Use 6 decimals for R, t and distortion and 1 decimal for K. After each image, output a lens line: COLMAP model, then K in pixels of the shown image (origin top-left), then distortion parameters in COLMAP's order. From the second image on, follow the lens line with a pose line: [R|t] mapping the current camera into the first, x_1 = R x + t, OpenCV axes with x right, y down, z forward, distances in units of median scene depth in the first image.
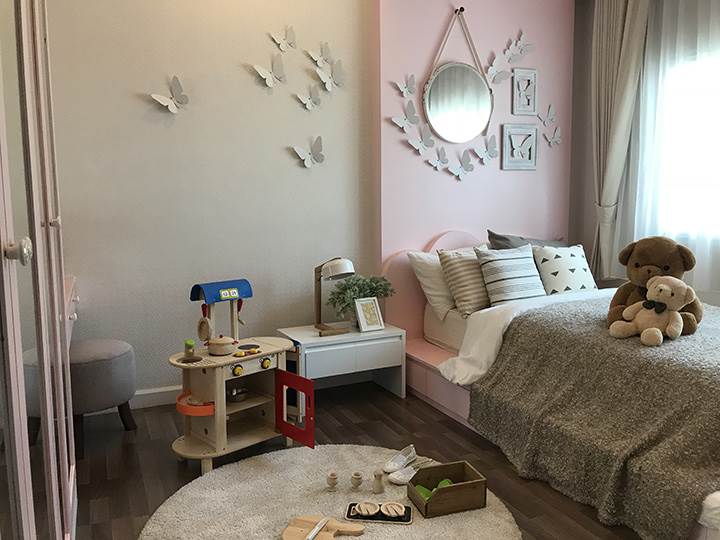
lens RADIAL K [[591.7, 0, 360.3], [0, 591.7, 261.0], [0, 0, 1]] dist [-0.002311, -0.000888]
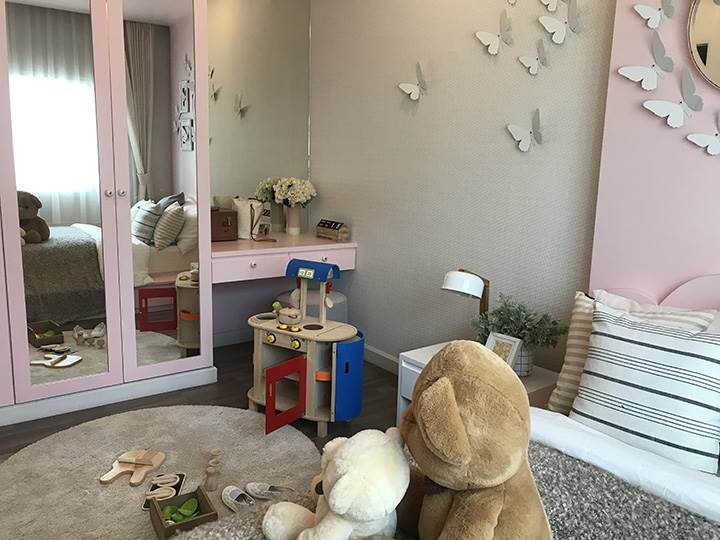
lens RADIAL K [[591.7, 0, 360.3], [0, 591.7, 261.0], [0, 0, 1]] dist [-0.002311, -0.000888]
pose [[0.207530, 0.172431, -0.962912, 0.628616], [-0.132043, 0.980271, 0.147081, -0.104255], [0.969276, 0.096622, 0.226204, 0.637938]]
